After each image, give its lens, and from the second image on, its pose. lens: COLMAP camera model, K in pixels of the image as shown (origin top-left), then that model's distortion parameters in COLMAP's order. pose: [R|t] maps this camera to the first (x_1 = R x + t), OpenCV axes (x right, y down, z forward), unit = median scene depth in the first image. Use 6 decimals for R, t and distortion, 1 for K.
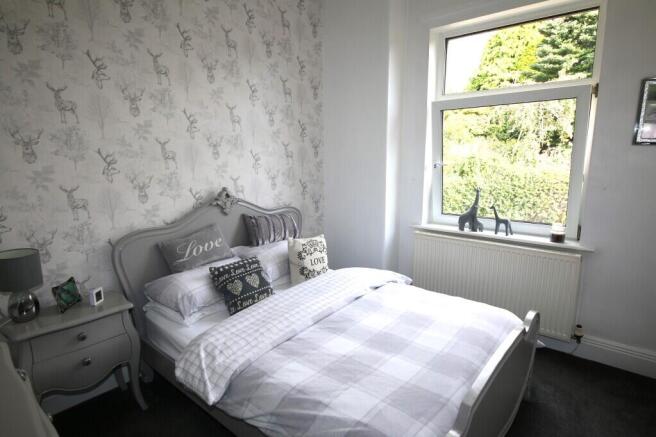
lens RADIAL K [[363.8, 0, 327.8], [0, 363.8, 219.6], [0, 0, 1]] dist [-0.000629, -0.003482]
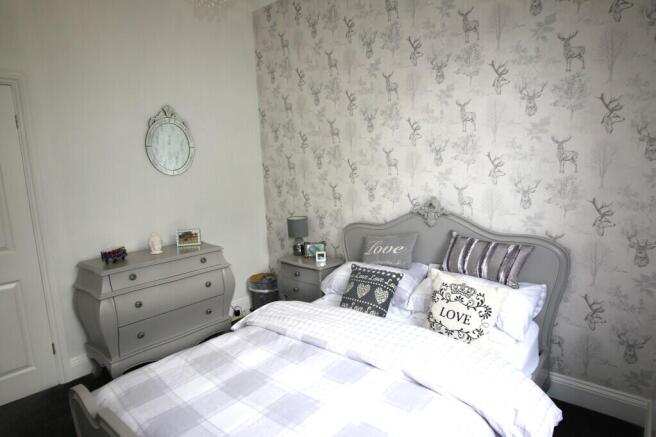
lens RADIAL K [[363.8, 0, 328.2], [0, 363.8, 218.2], [0, 0, 1]] dist [-0.000629, -0.003482]
pose [[-0.013660, 0.152786, -0.988165, 0.653345], [-0.141352, 0.978037, 0.153174, -0.142963], [0.989865, 0.141772, 0.008237, 0.767353]]
